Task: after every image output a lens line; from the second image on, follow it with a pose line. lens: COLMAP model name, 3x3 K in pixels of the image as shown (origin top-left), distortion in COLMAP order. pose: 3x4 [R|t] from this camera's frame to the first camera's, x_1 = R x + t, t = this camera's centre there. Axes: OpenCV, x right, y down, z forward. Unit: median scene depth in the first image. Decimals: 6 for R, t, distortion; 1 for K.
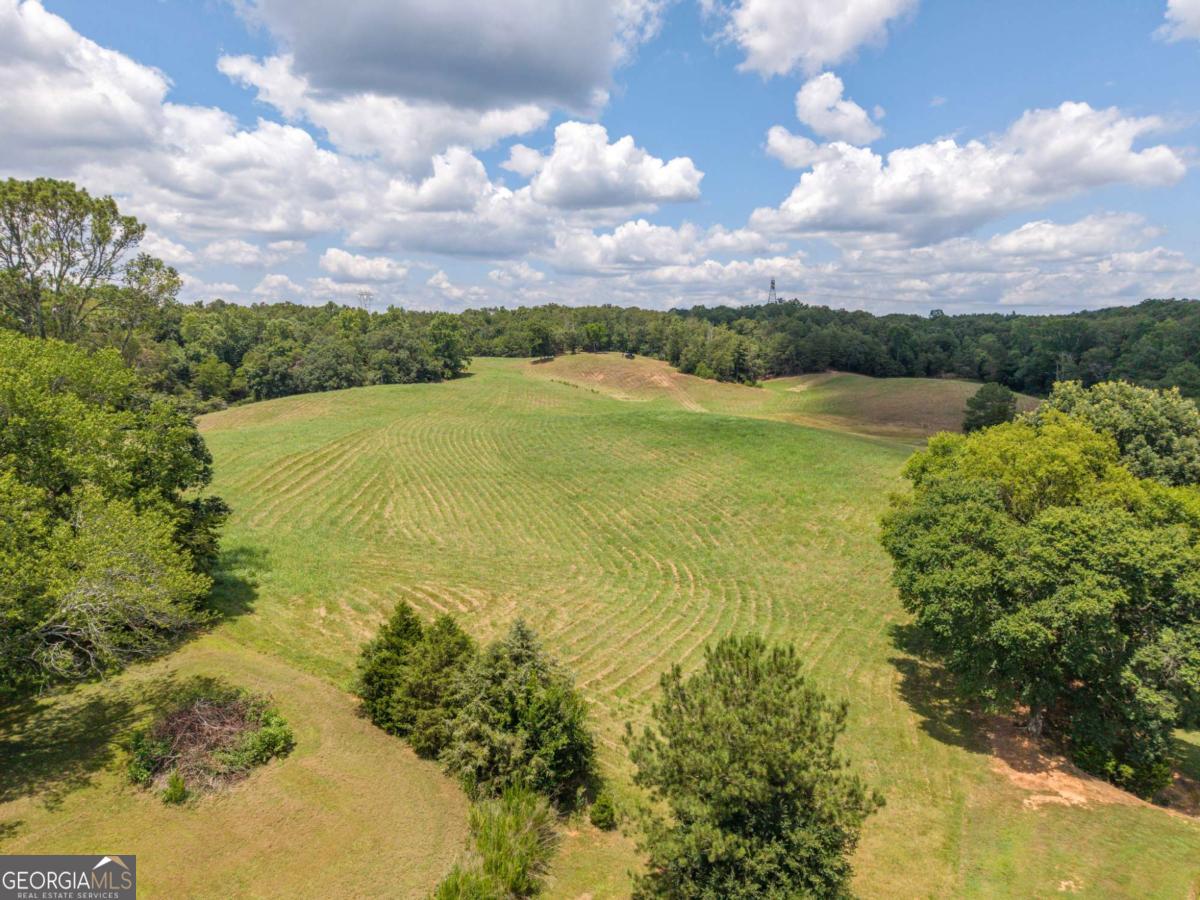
lens RADIAL K [[814.2, 0, 600.0], [0, 814.2, 430.6], [0, 0, 1]] dist [0.062902, -0.073226]
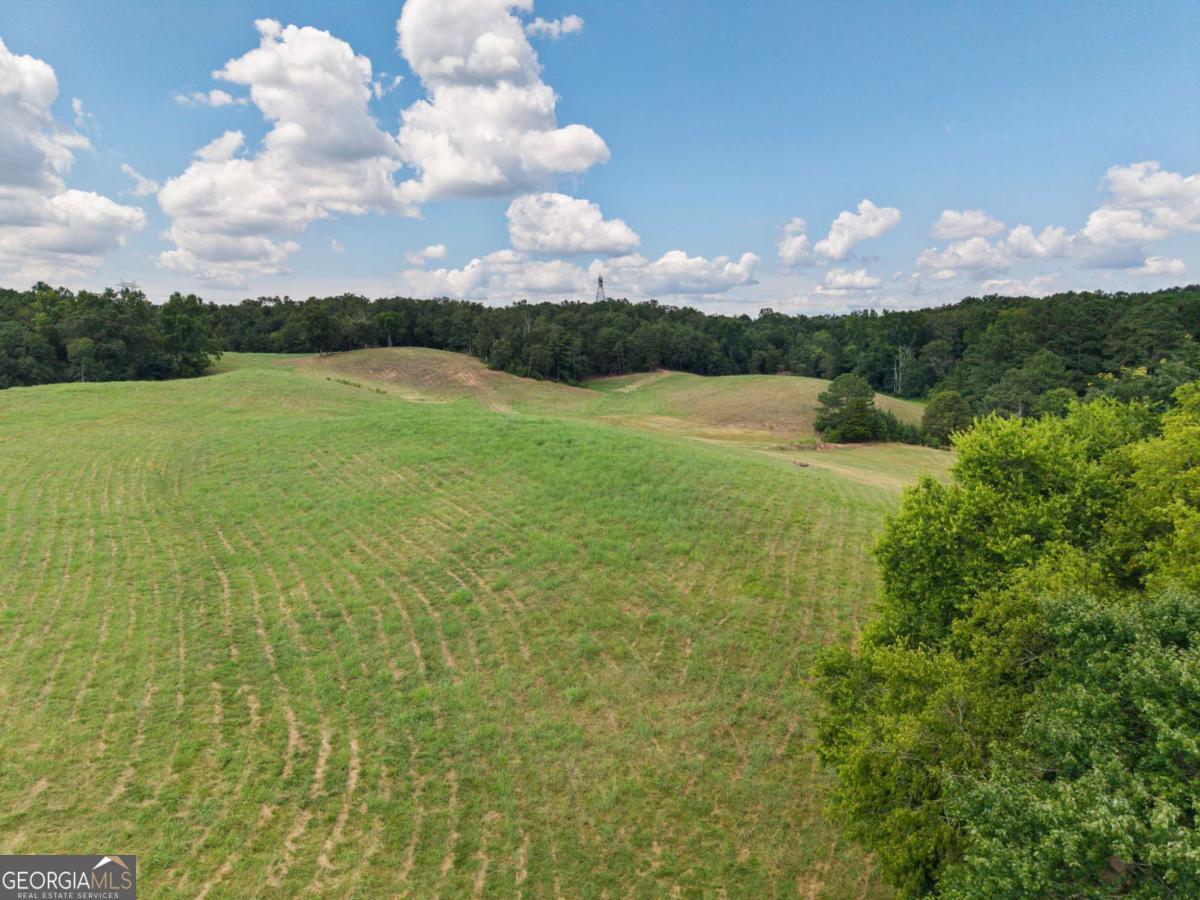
lens RADIAL K [[814.2, 0, 600.0], [0, 814.2, 430.6], [0, 0, 1]] dist [0.062902, -0.073226]
pose [[0.980394, -0.017025, 0.196312, 0.045697], [0.019003, 0.999786, -0.008199, 0.001070], [-0.196130, 0.011769, 0.980507, 0.161739]]
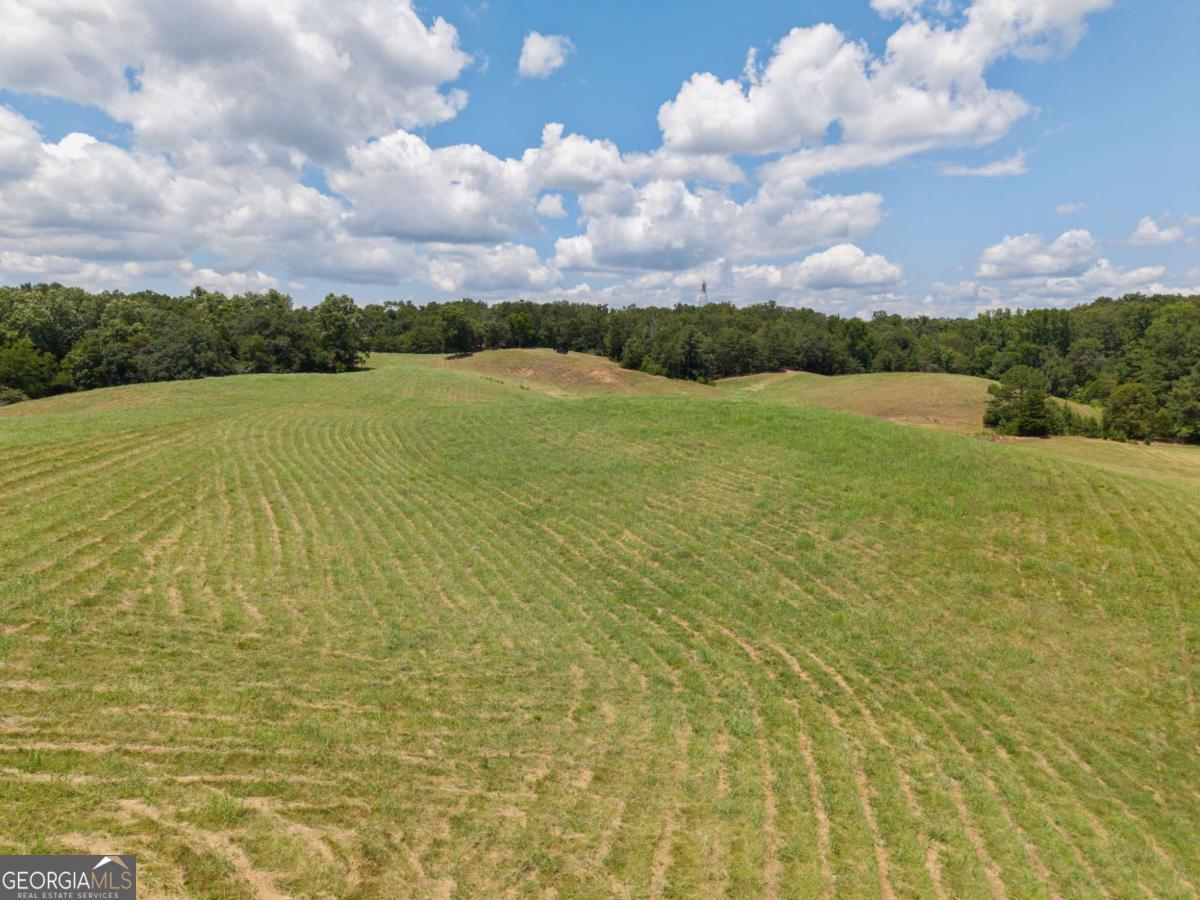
lens RADIAL K [[817.8, 0, 600.0], [0, 817.8, 450.0], [0, 0, 1]] dist [0.007605, 0.001772]
pose [[0.994203, -0.009845, 0.107068, -0.018913], [0.009904, 0.999951, -0.000017, 0.015376], [-0.107063, 0.001077, 0.994252, 0.168553]]
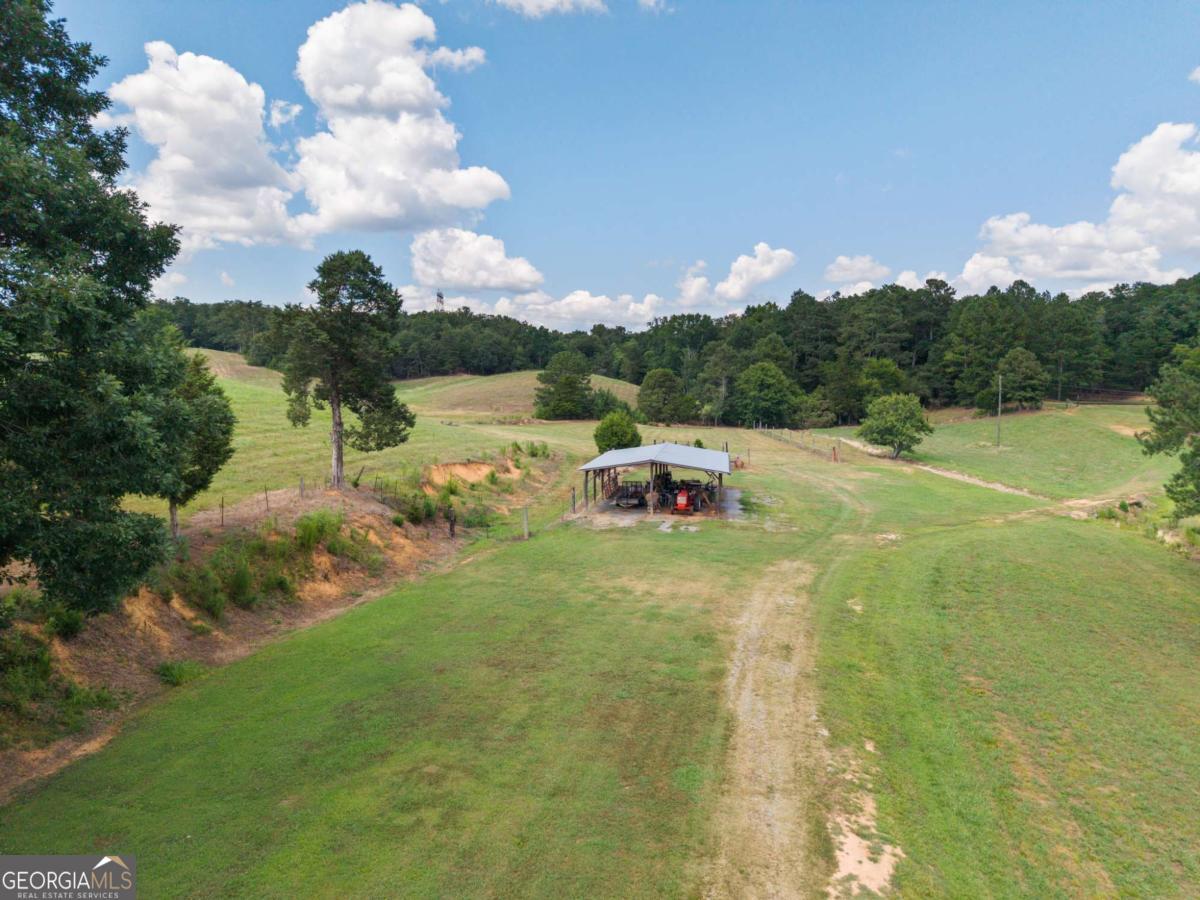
lens RADIAL K [[806.8, 0, 605.2], [0, 806.8, 476.7], [0, 0, 1]] dist [0.093989, -0.142345]
pose [[0.950712, -0.030438, 0.308579, 0.191109], [0.030707, 0.999520, 0.003986, 0.047144], [-0.308553, 0.005686, 0.951190, 0.153801]]
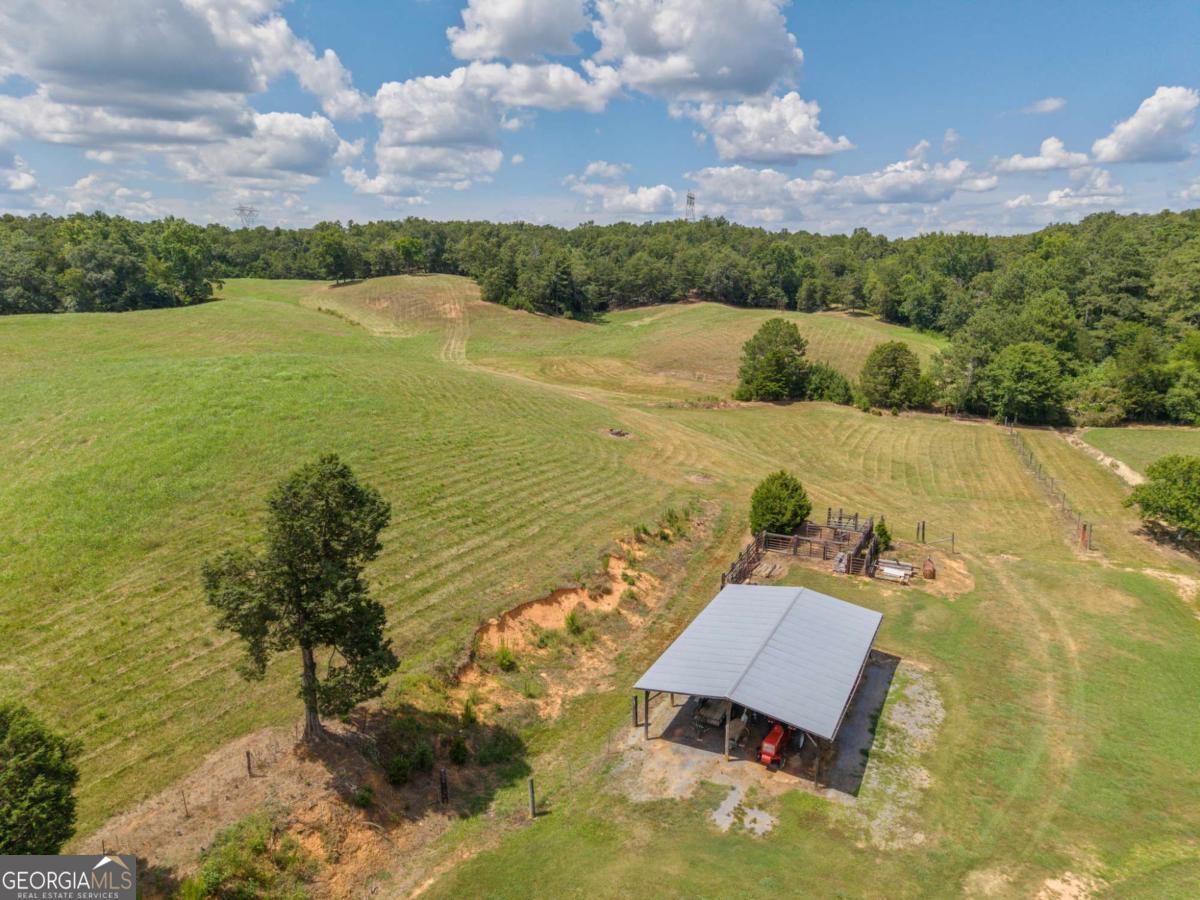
lens RADIAL K [[817.8, 0, 600.0], [0, 817.8, 450.0], [0, 0, 1]] dist [0.007605, 0.001772]
pose [[0.999894, 0.008623, -0.011756, 0.241728], [-0.007244, 0.993599, 0.112728, -0.017427], [0.012653, -0.112631, 0.993556, 0.195029]]
